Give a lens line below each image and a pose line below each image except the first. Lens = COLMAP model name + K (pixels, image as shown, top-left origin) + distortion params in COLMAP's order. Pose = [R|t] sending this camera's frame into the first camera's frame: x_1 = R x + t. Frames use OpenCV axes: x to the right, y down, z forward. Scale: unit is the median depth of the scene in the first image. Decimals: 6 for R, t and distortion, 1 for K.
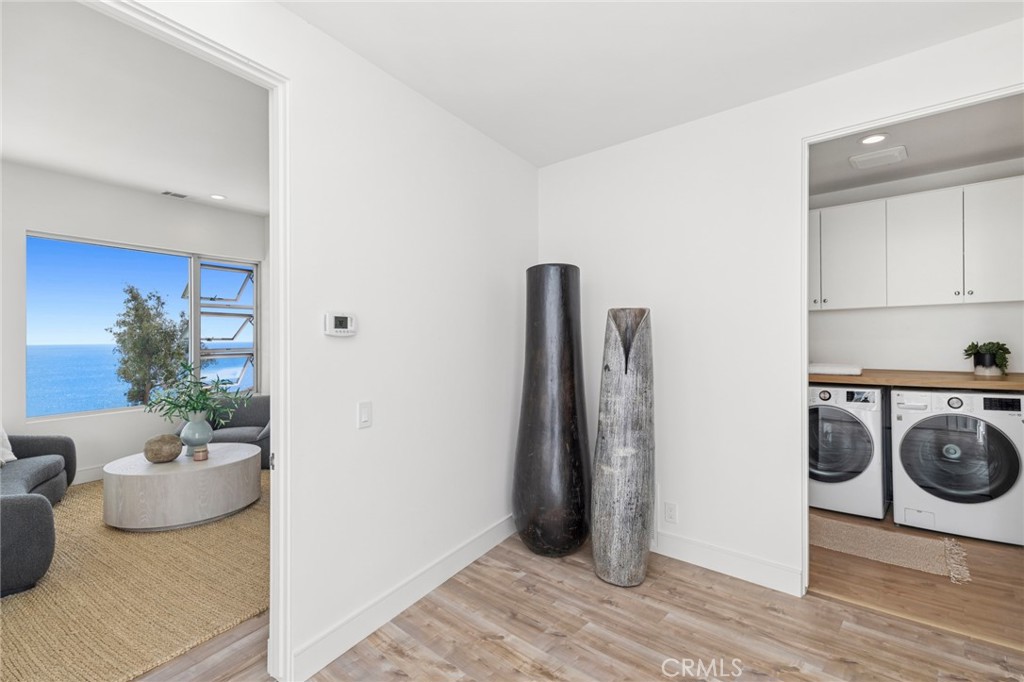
lens RADIAL K [[487.1, 0, 510.6], [0, 487.1, 336.6], [0, 0, 1]] dist [0.004159, -0.000238]
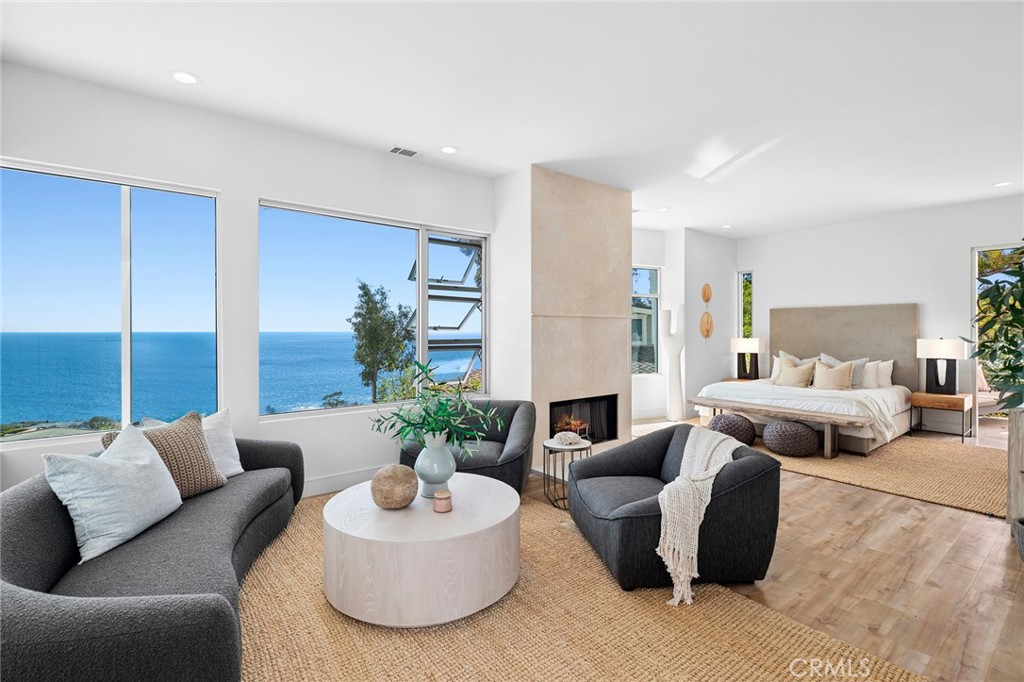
lens RADIAL K [[472.4, 0, 509.1], [0, 472.4, 336.9], [0, 0, 1]] dist [0.003627, 0.000704]
pose [[0.934516, 0.013948, -0.355648, -0.230508], [-0.007092, 0.999763, 0.020574, 0.003391], [0.355851, -0.016704, 0.934393, 0.308927]]
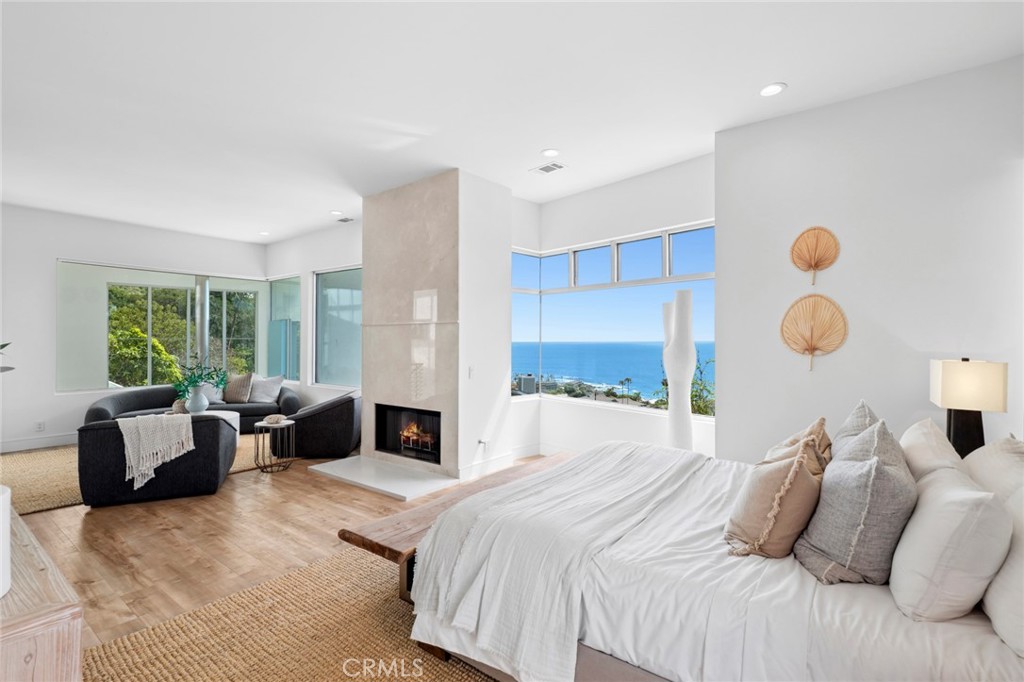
lens RADIAL K [[472.4, 0, 509.9], [0, 472.4, 339.9], [0, 0, 1]] dist [0.003627, 0.000704]
pose [[-0.113729, 0.013330, -0.993422, 0.464278], [0.005808, 0.999902, 0.012752, 0.001749], [0.993495, -0.004319, -0.113795, 1.539737]]
